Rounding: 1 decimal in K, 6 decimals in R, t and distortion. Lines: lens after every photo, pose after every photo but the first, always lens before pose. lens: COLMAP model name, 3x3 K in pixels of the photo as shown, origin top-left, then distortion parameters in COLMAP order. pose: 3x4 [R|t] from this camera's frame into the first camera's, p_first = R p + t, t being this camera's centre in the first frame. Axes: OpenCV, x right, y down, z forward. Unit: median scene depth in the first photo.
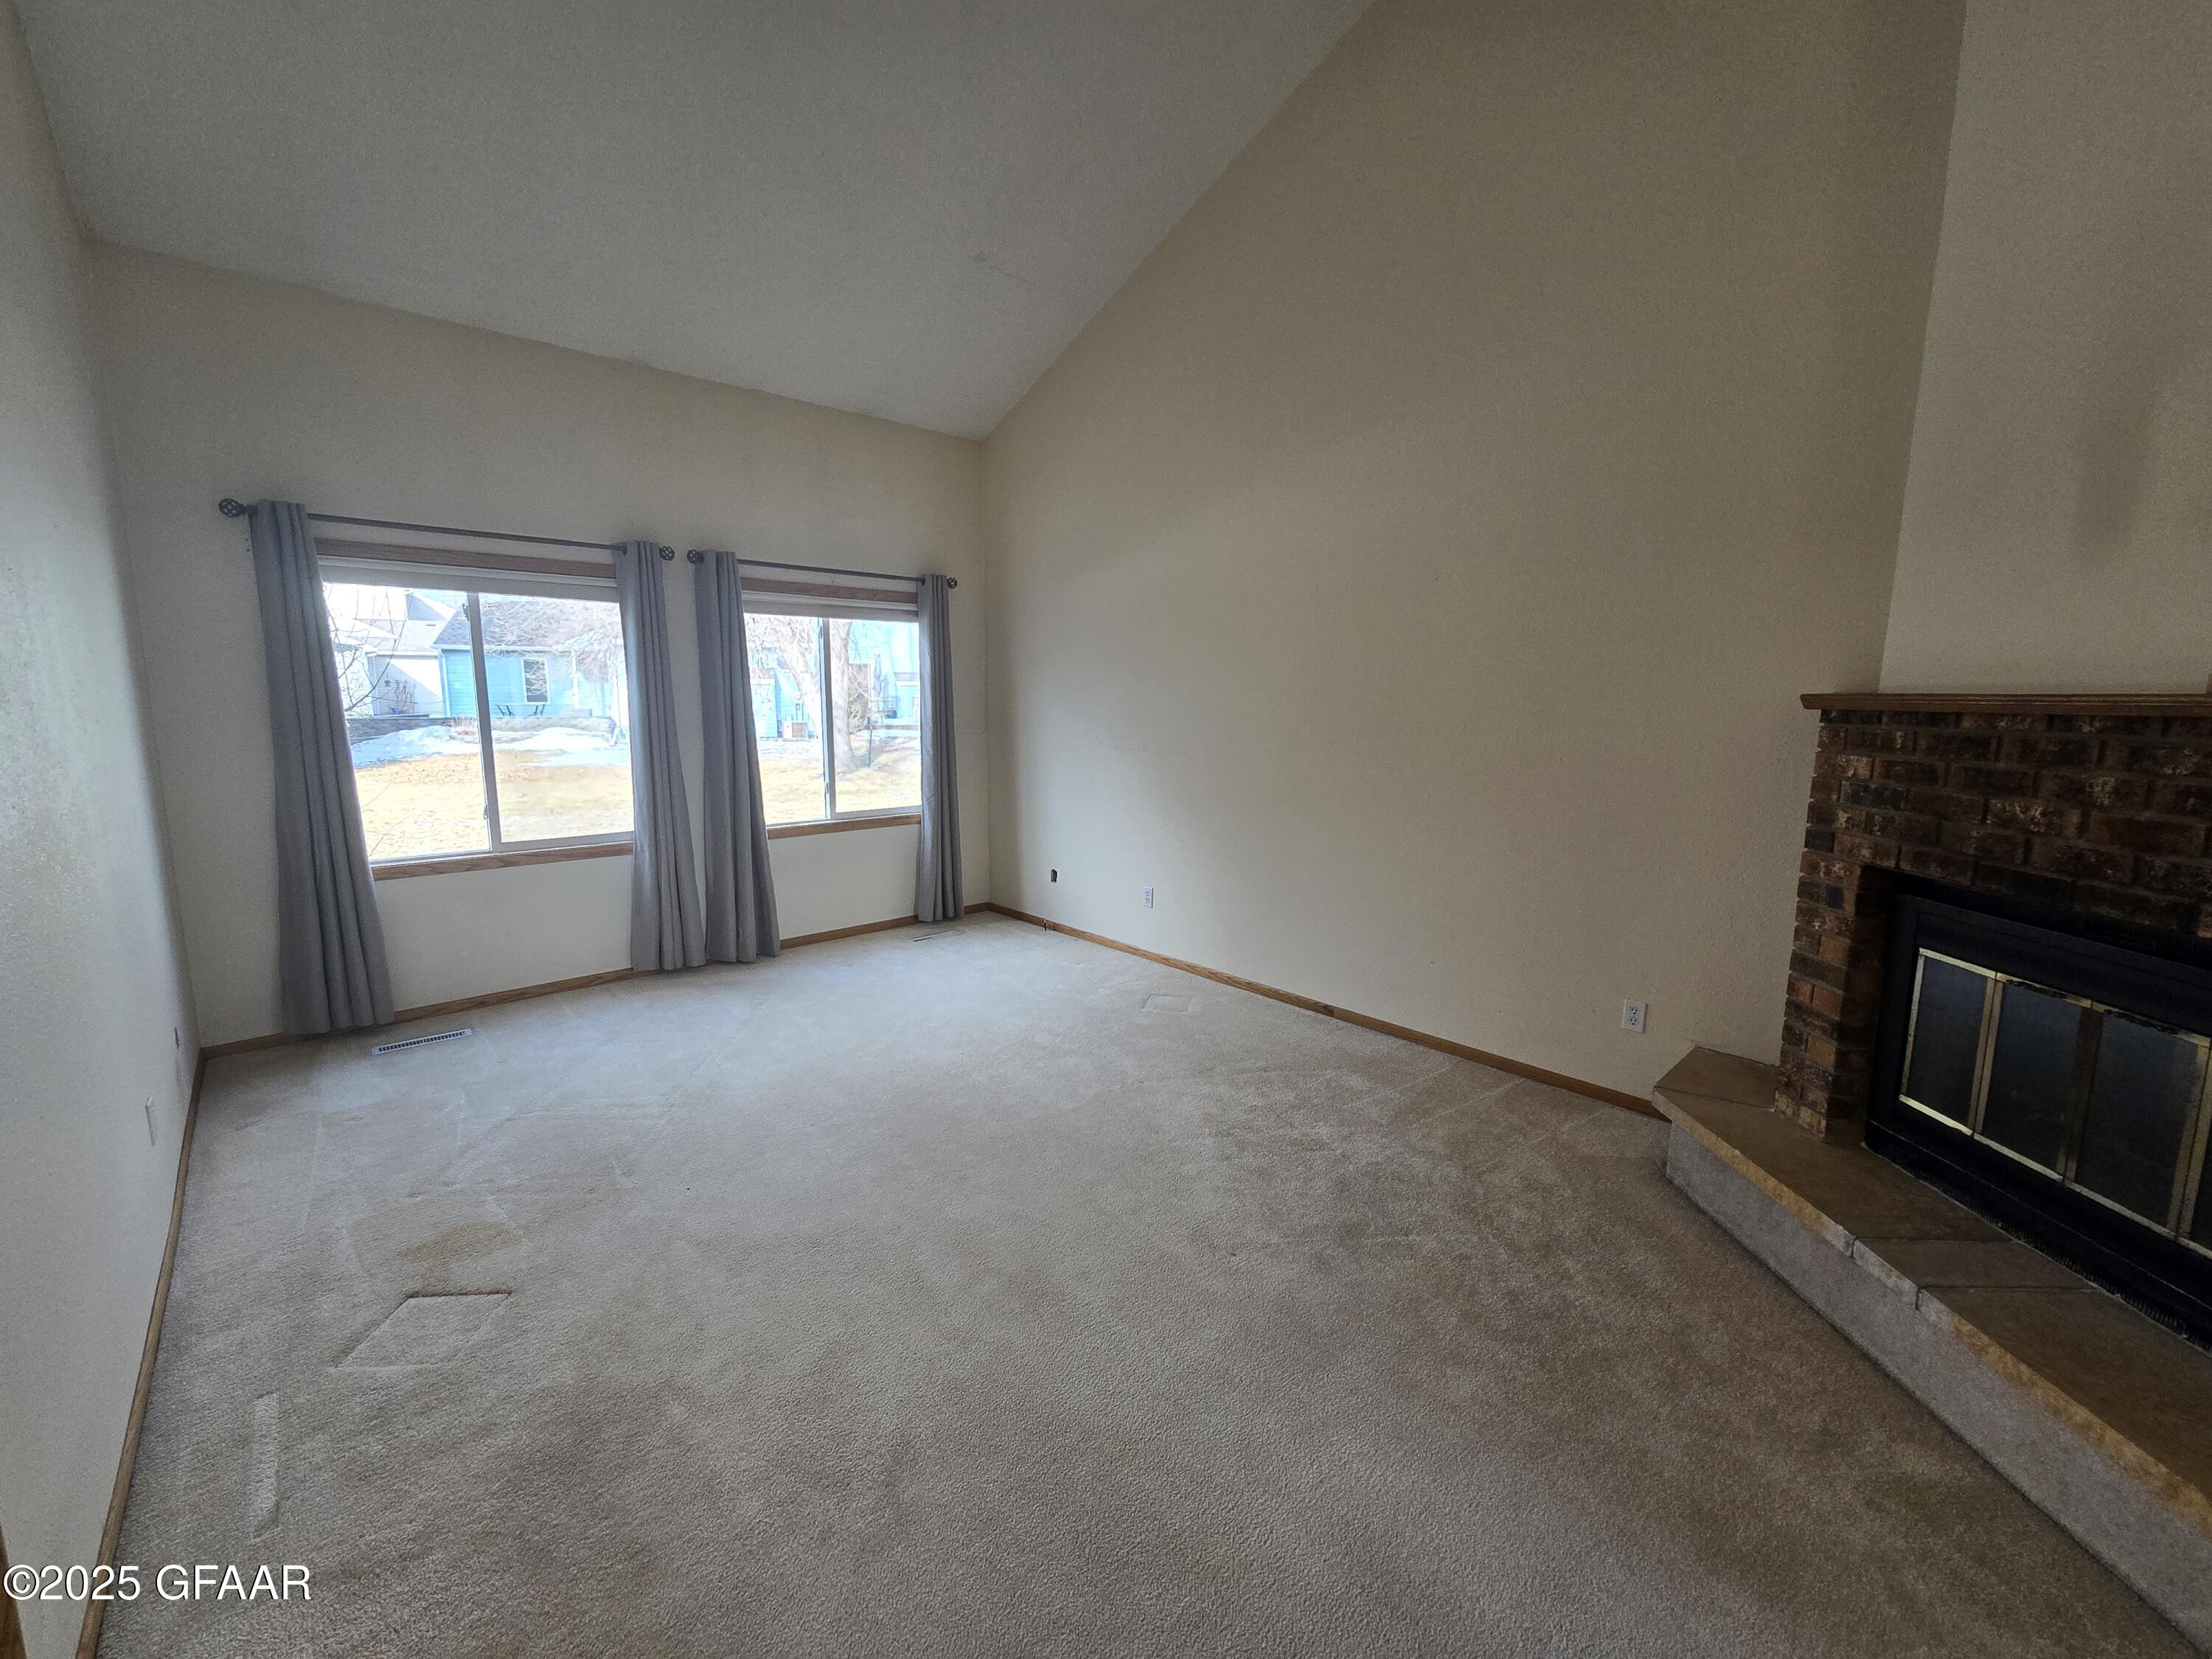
lens RADIAL K [[899.6, 0, 1099.9], [0, 899.6, 829.3], [0, 0, 1]] dist [-0.000143, 0.000317]
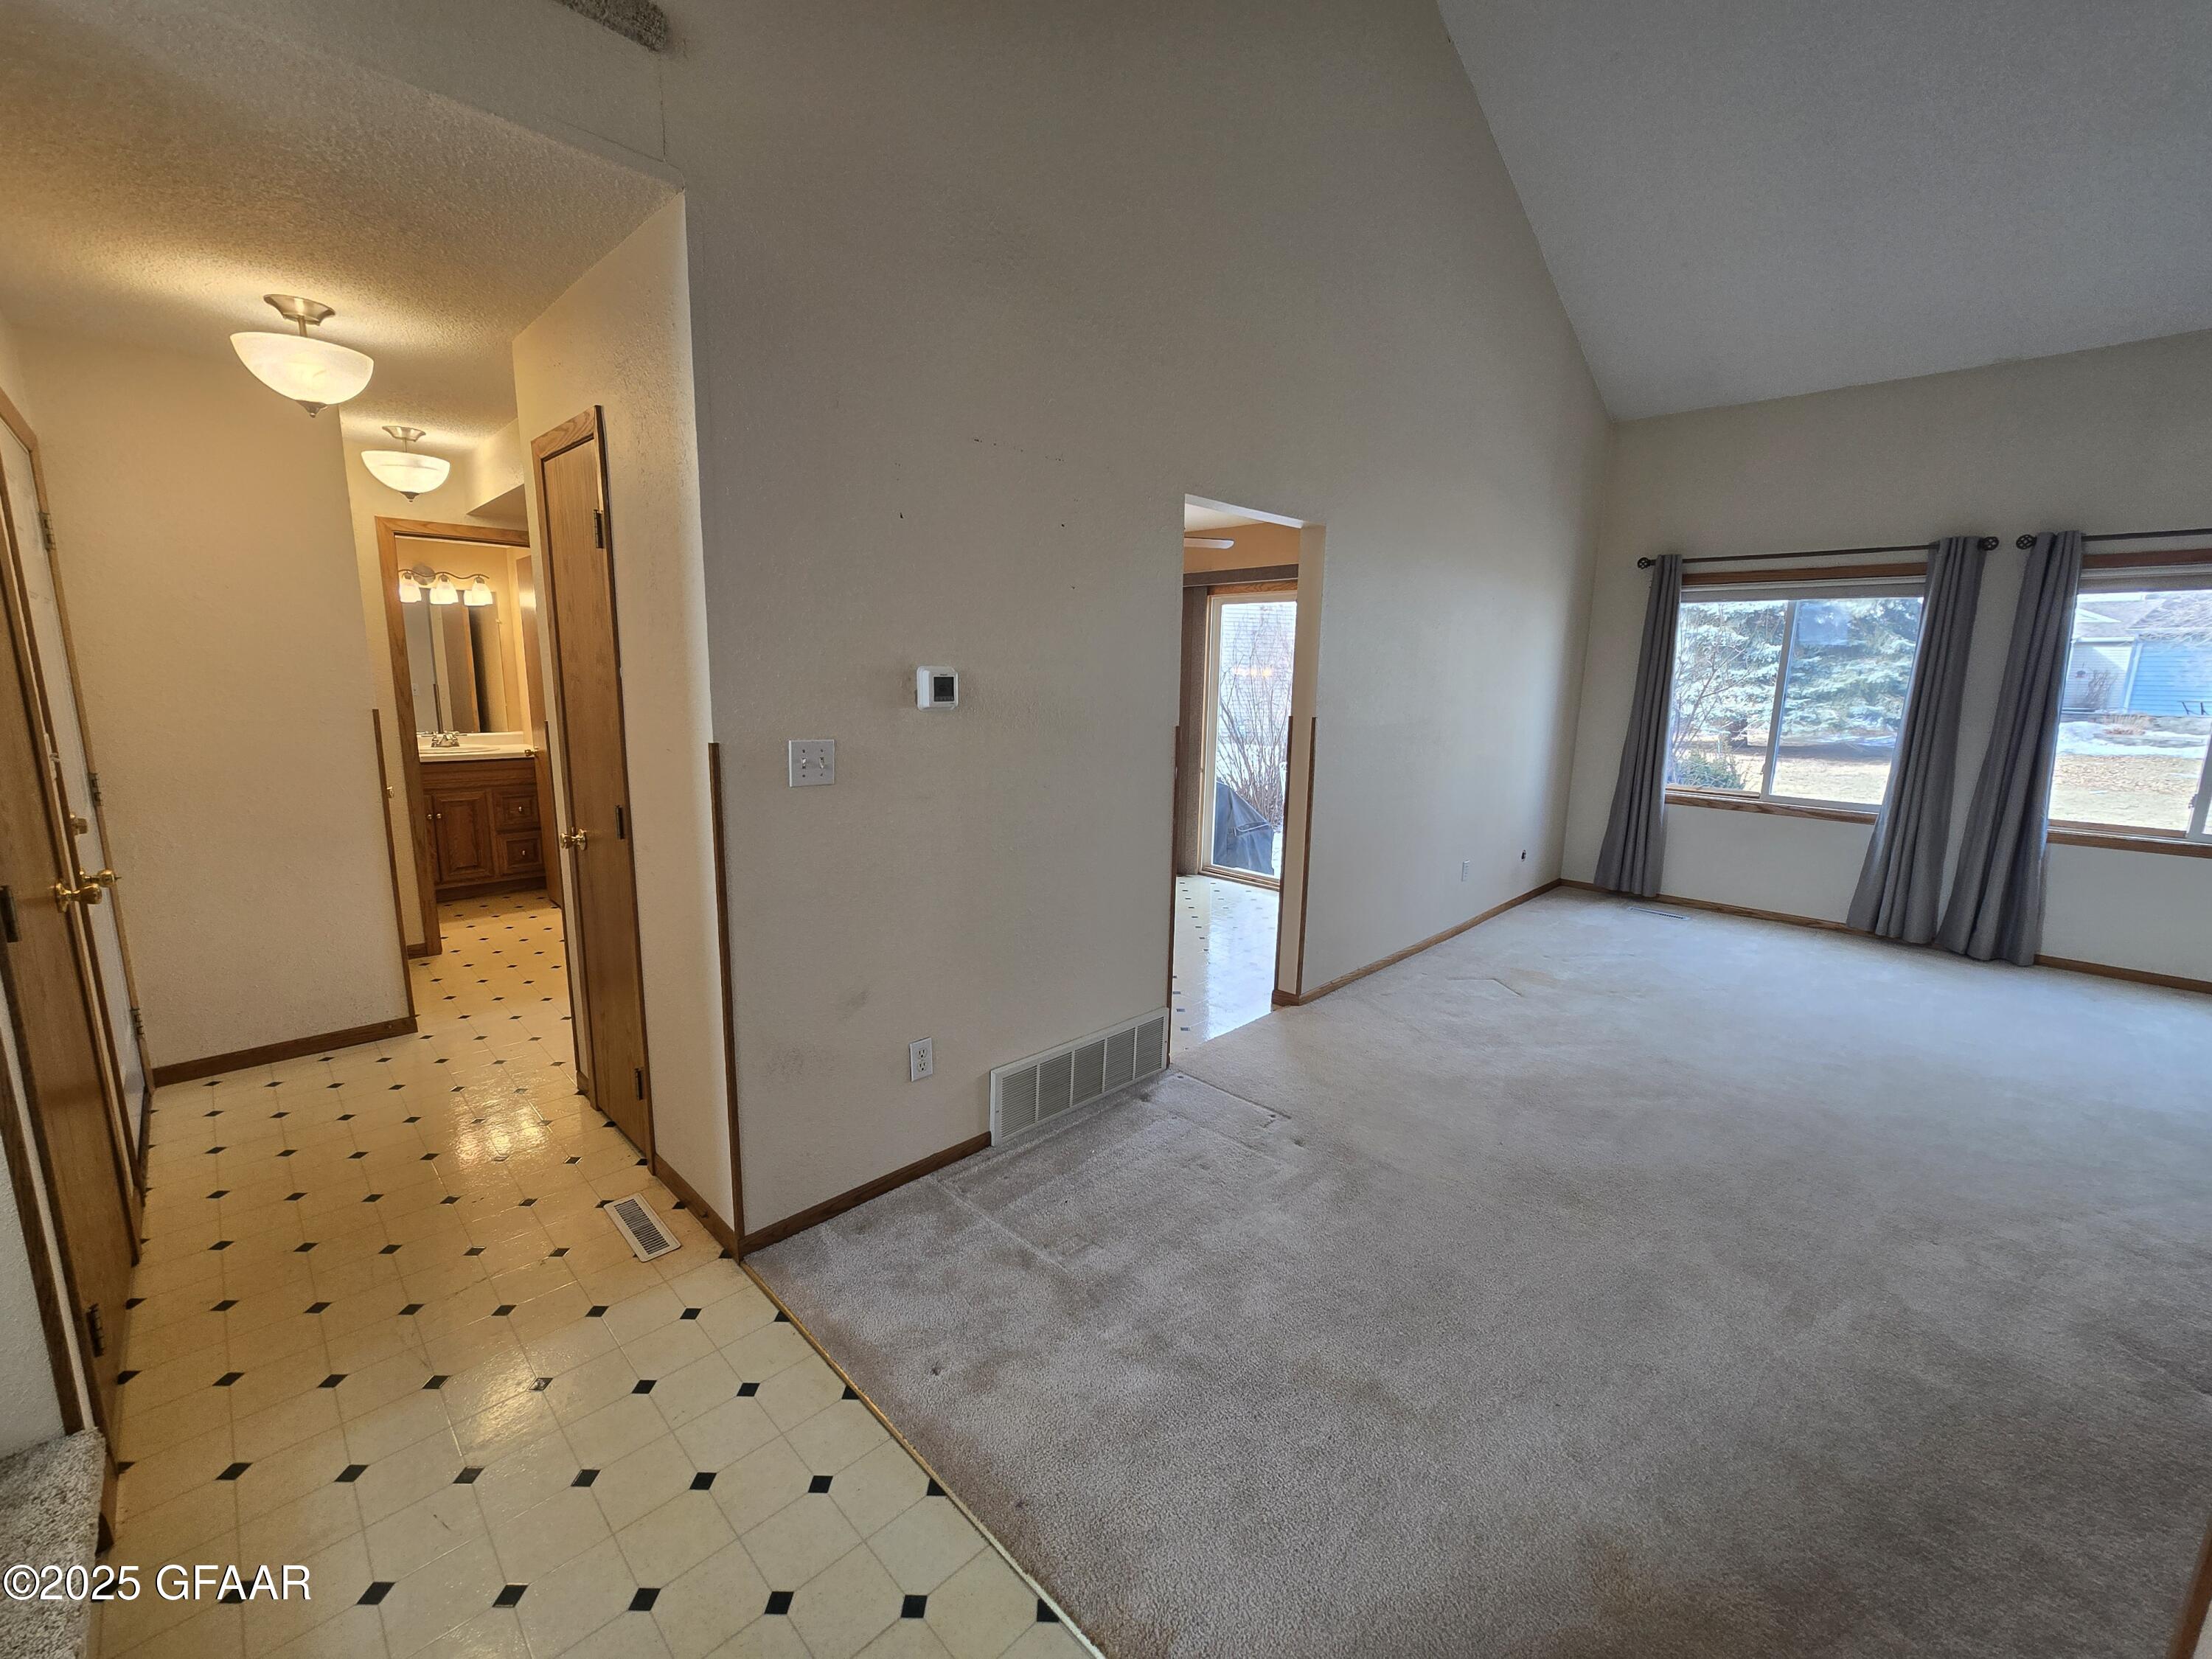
lens RADIAL K [[899.6, 0, 1099.9], [0, 899.6, 829.3], [0, 0, 1]] dist [-0.000143, 0.000317]
pose [[0.057631, 0.173791, -0.983095, 0.483570], [-0.163033, 0.973151, 0.162476, 0.008209], [0.984936, 0.150913, 0.084417, -0.032697]]
